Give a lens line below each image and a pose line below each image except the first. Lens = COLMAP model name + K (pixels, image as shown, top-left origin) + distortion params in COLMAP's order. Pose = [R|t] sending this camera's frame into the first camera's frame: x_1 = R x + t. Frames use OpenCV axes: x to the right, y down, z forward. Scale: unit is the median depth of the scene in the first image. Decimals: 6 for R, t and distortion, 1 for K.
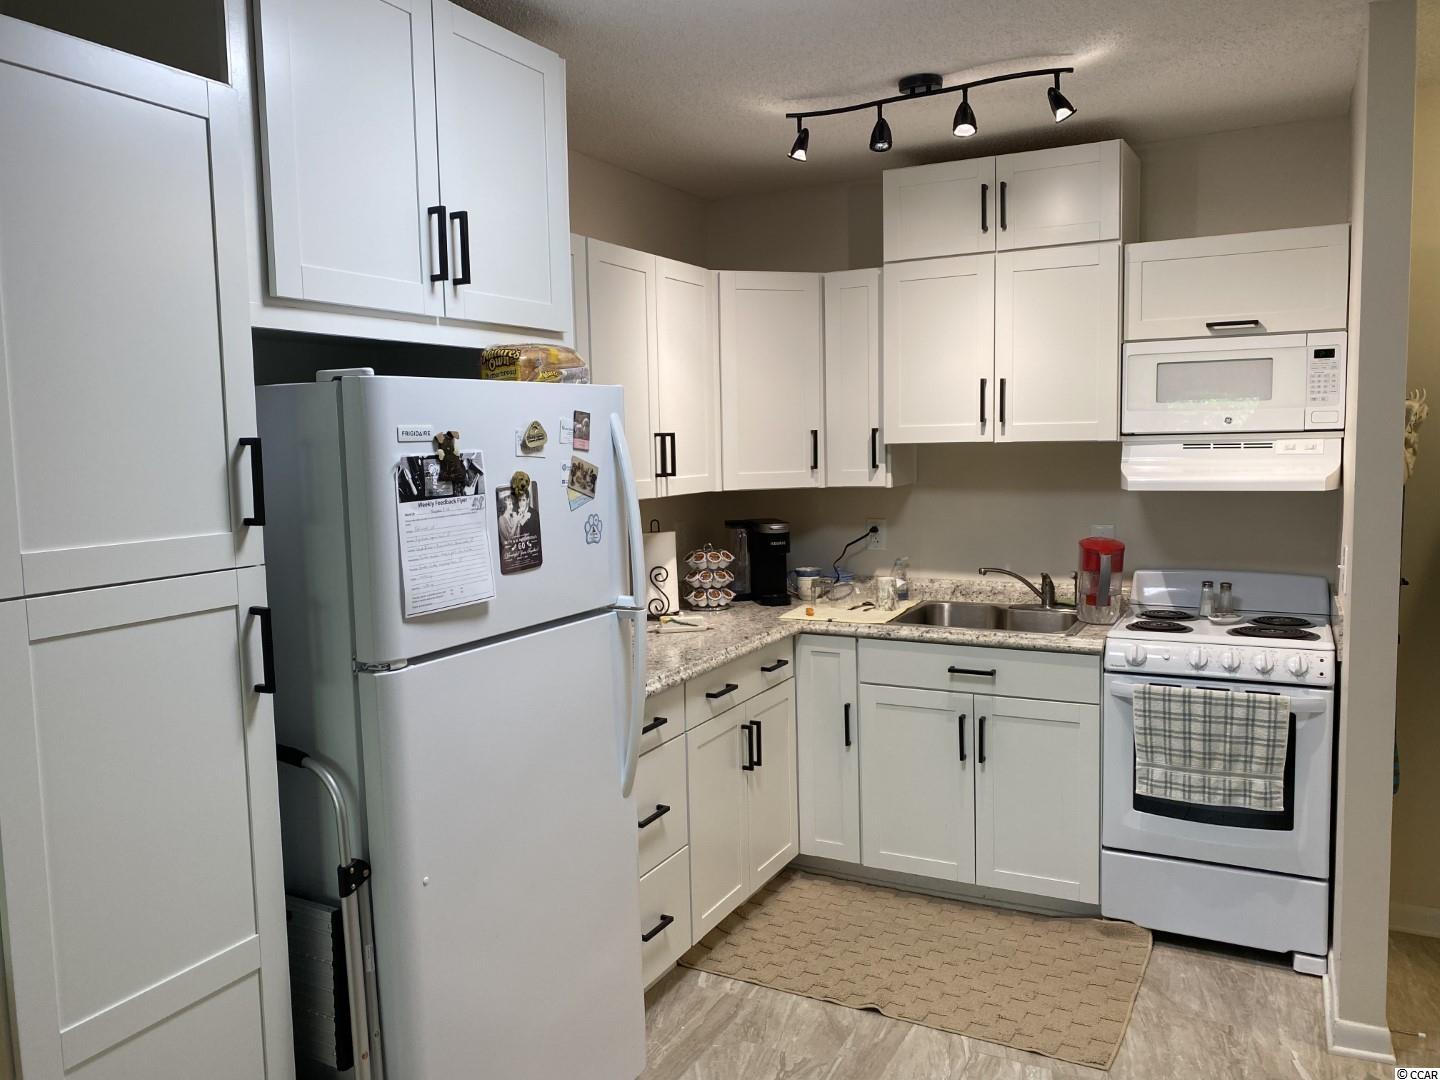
lens RADIAL K [[1104.0, 0, 724.2], [0, 1104.0, 537.2], [0, 0, 1]] dist [0.005099, -0.004742]
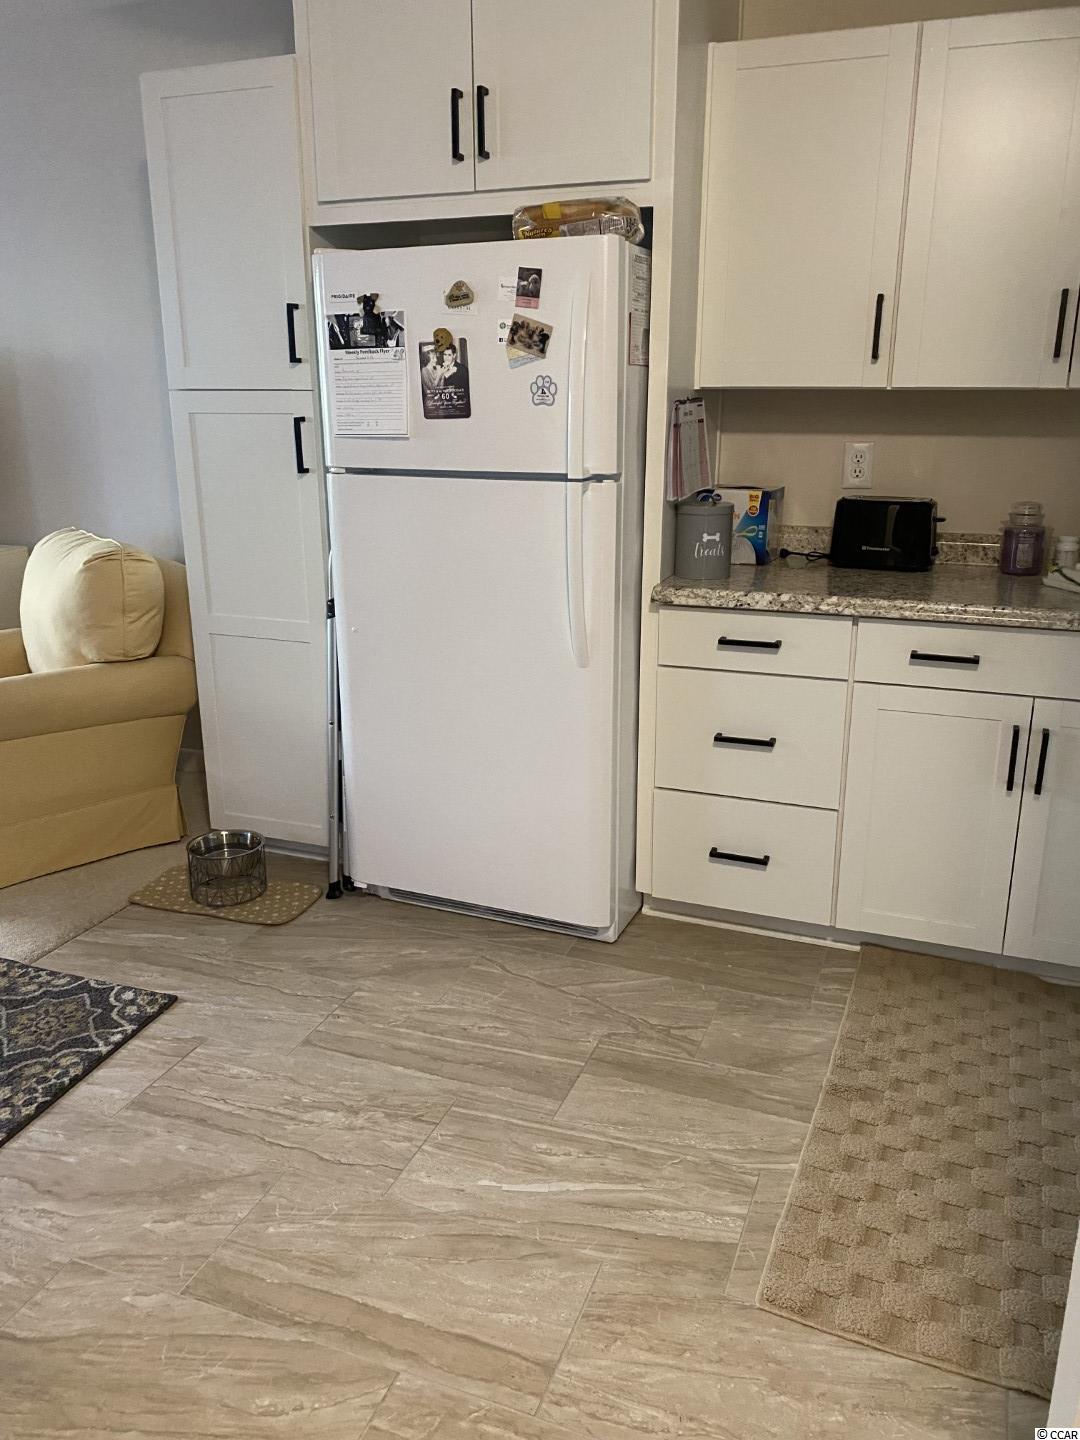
lens RADIAL K [[1104.0, 0, 546.4], [0, 1104.0, 716.4], [0, 0, 1]] dist [0.005099, -0.004742]
pose [[0.121471, 0.310513, -0.942776, 1.036681], [-0.090802, 0.949303, 0.300963, -0.031871], [0.988433, 0.049047, 0.143508, 0.960636]]
